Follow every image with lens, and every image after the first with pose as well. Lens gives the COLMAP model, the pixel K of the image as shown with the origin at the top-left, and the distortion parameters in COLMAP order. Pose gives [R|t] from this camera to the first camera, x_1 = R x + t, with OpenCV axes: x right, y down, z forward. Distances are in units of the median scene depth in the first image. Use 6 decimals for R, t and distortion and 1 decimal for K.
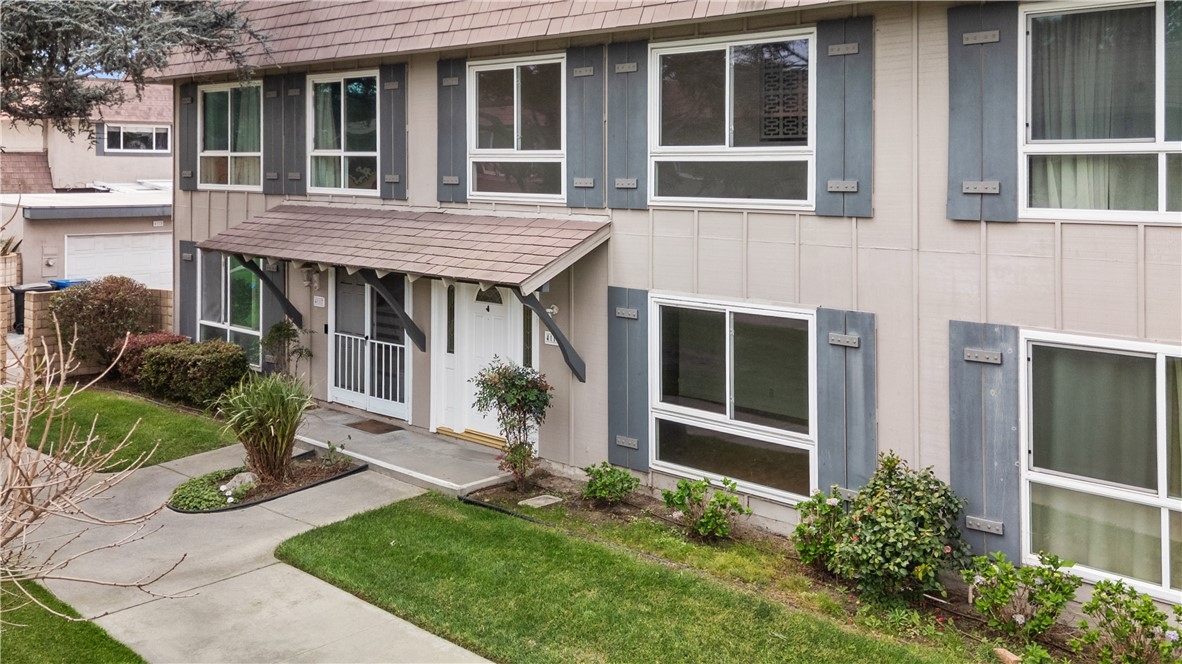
lens RADIAL K [[1081.9, 0, 588.2], [0, 1081.9, 196.0], [0, 0, 1]] dist [0.093381, -0.150914]
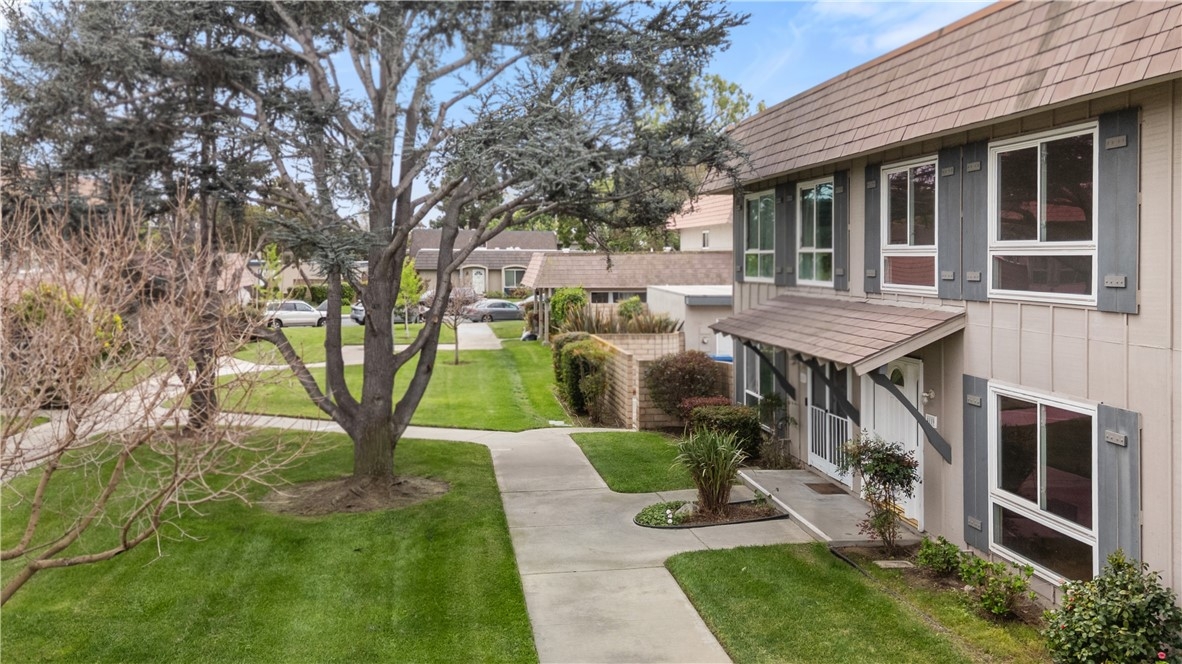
lens RADIAL K [[1070.5, 0, 588.7], [0, 1070.5, 286.1], [0, 0, 1]] dist [0.003717, -0.005741]
pose [[0.779874, 0.010773, -0.625844, 0.411340], [-0.011523, 0.999930, 0.002854, -0.001604], [0.625831, 0.004986, 0.779943, -0.046013]]
